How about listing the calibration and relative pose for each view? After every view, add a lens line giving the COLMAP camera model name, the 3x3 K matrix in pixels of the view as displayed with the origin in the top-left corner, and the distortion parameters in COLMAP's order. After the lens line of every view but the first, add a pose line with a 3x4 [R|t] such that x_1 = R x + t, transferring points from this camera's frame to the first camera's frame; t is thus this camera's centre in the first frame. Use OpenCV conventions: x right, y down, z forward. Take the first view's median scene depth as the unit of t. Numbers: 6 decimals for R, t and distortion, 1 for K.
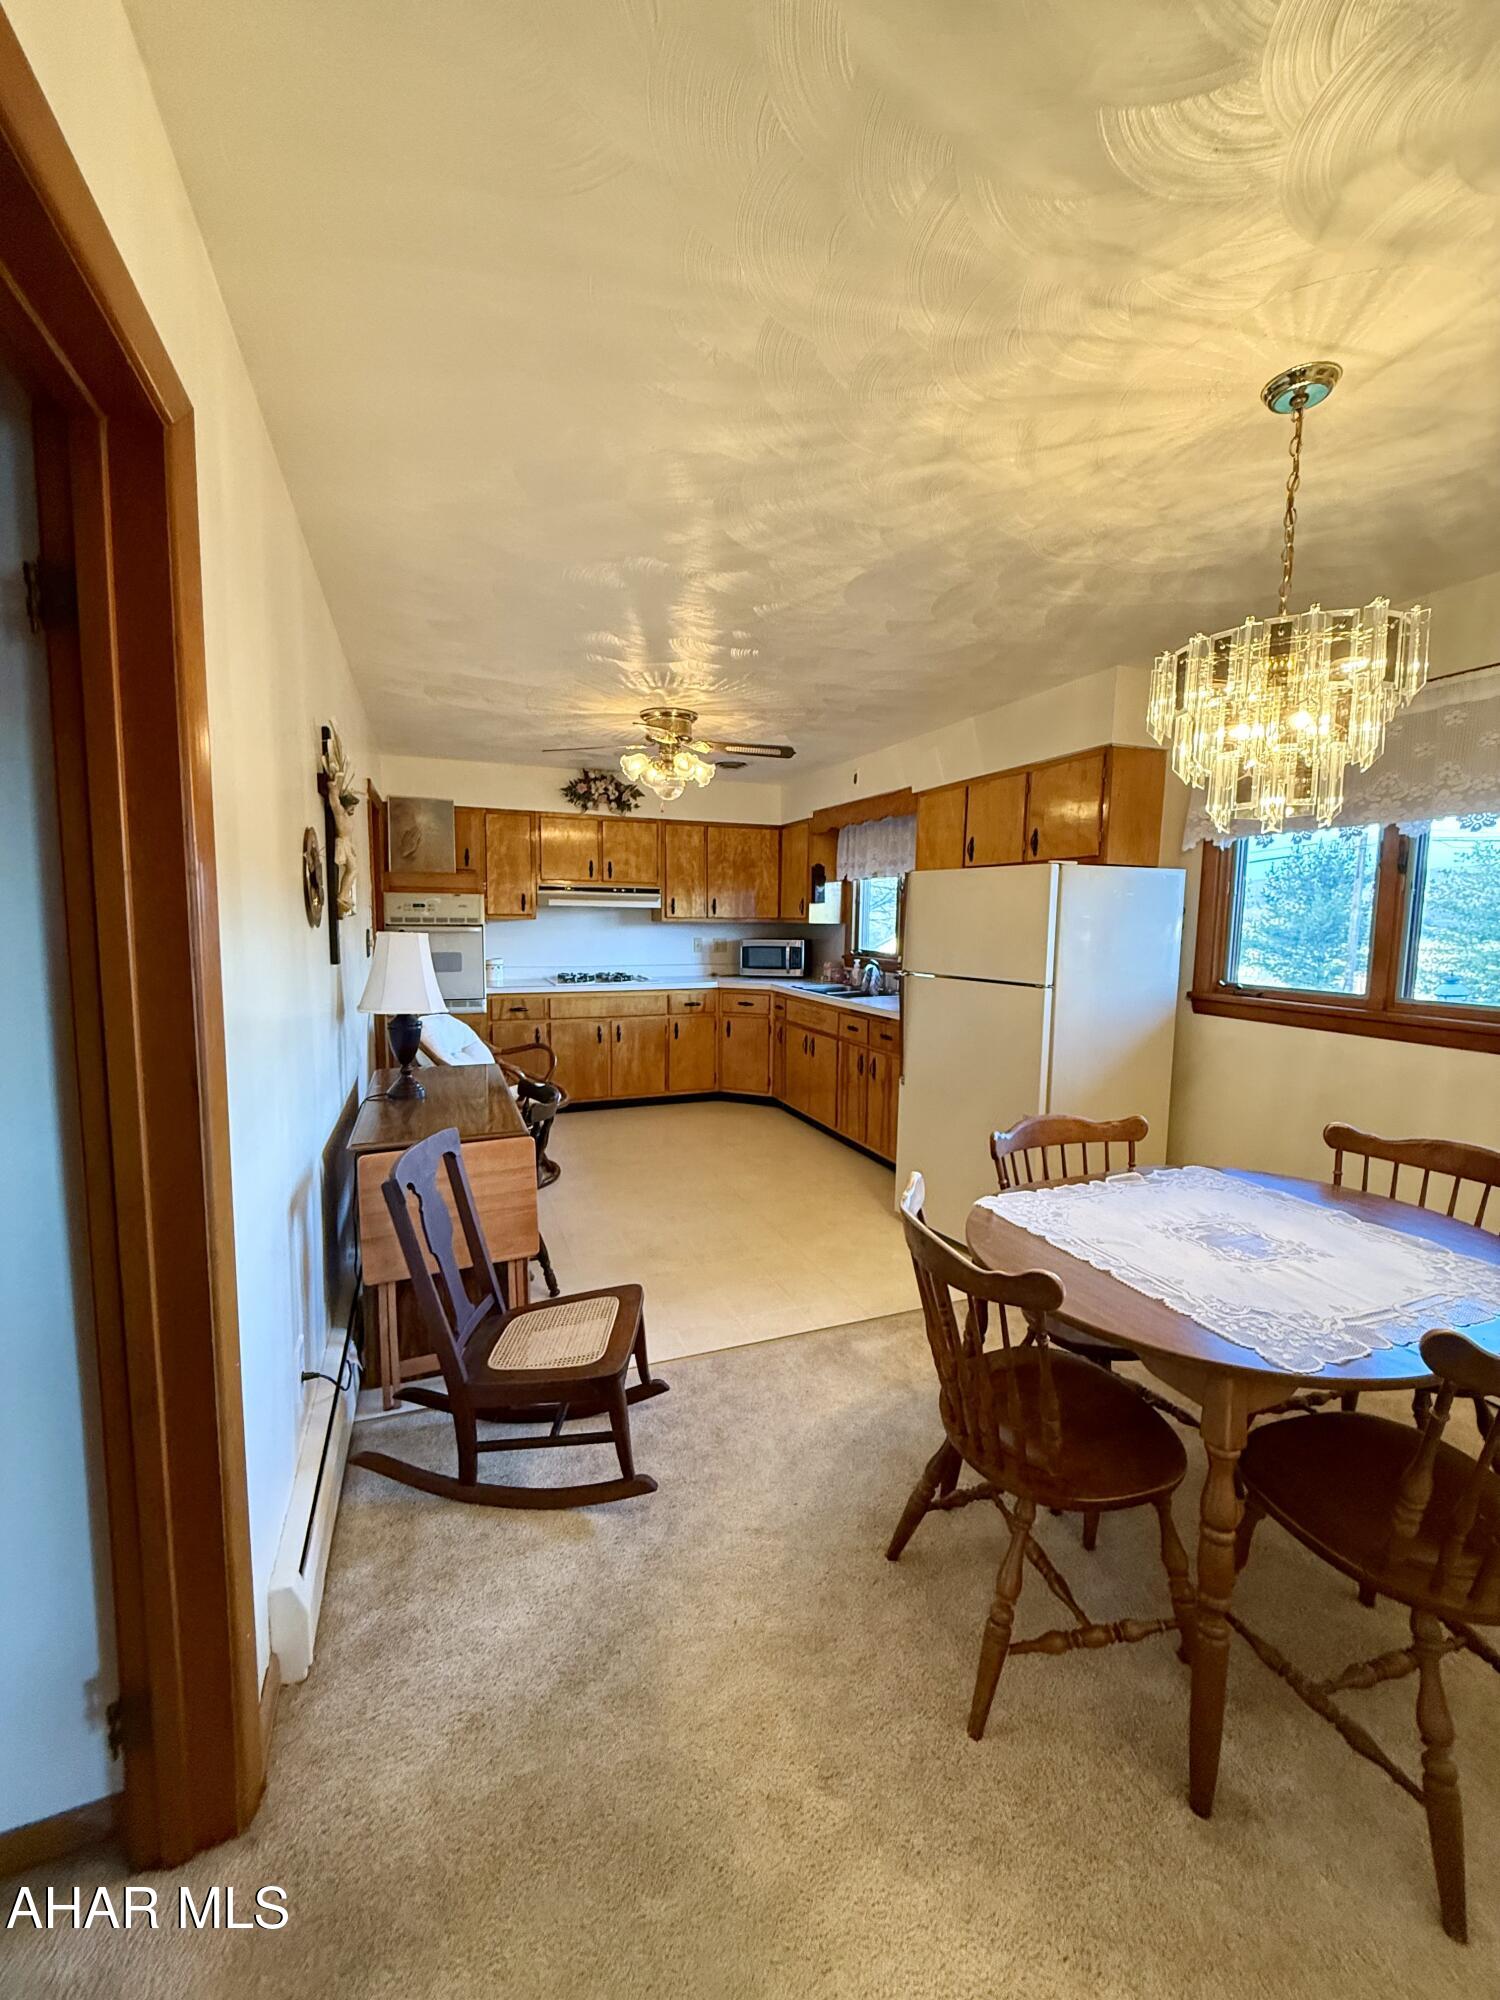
lens RADIAL K [[795.5, 0, 746.5], [0, 795.5, 991.8], [0, 0, 1]] dist [0.000293, 0.000021]
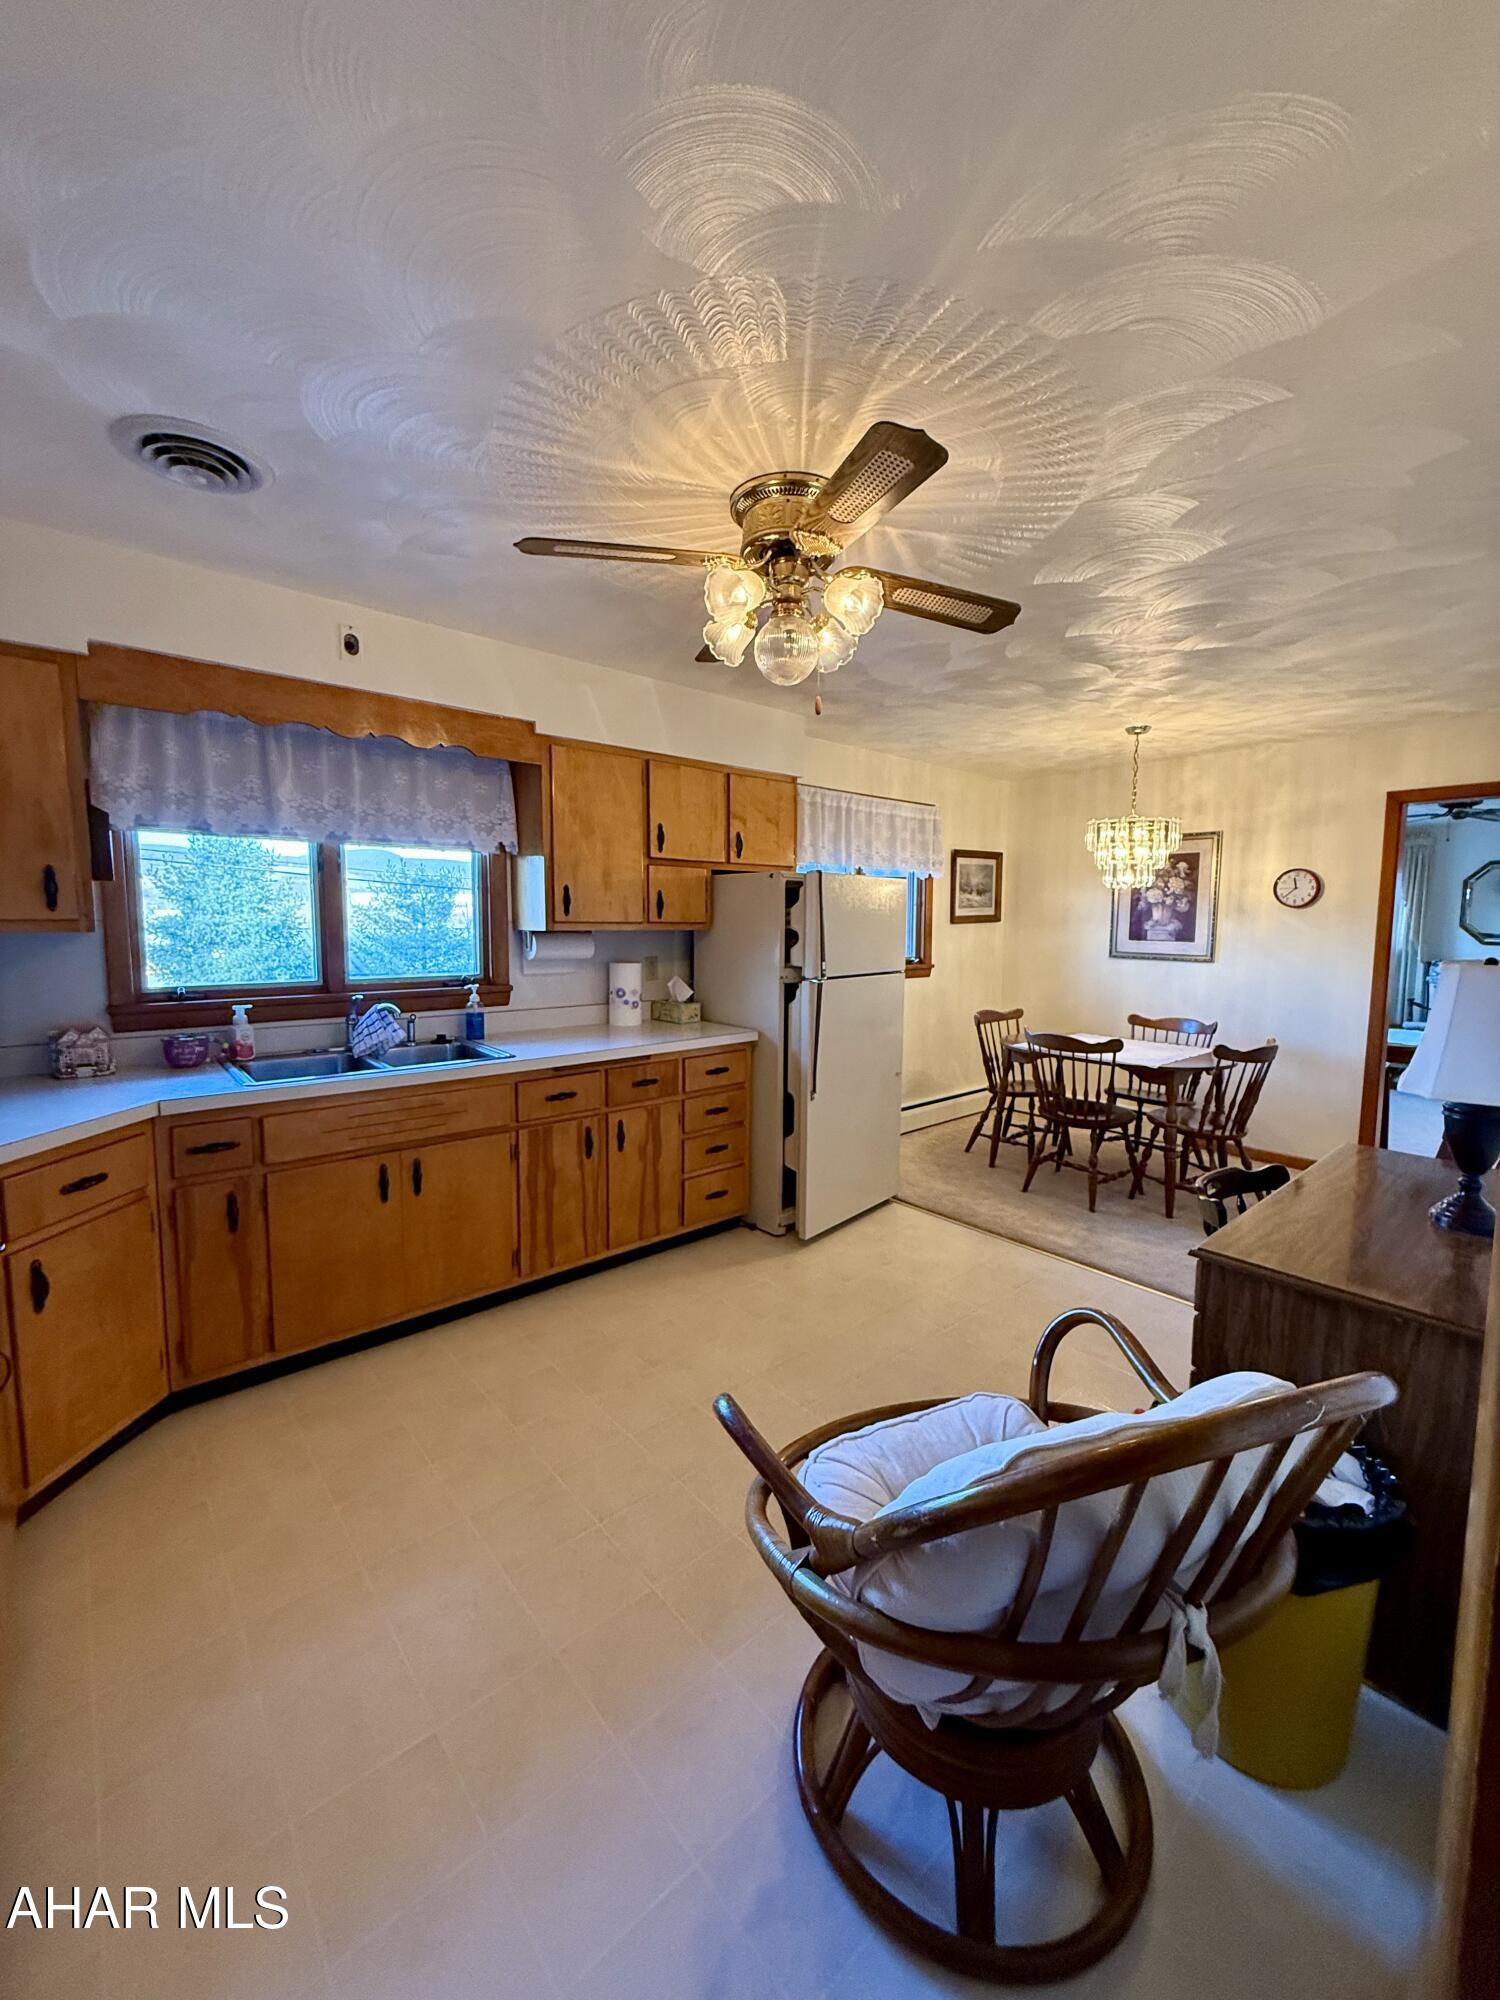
lens RADIAL K [[795.5, 0, 746.7], [0, 795.5, 1008.8], [0, 0, 1]] dist [0.000293, 0.000021]
pose [[-0.347025, -0.101814, 0.932313, -0.498650], [0.089516, 0.985955, 0.140992, -0.098000], [-0.933574, 0.132385, -0.333037, 1.078268]]
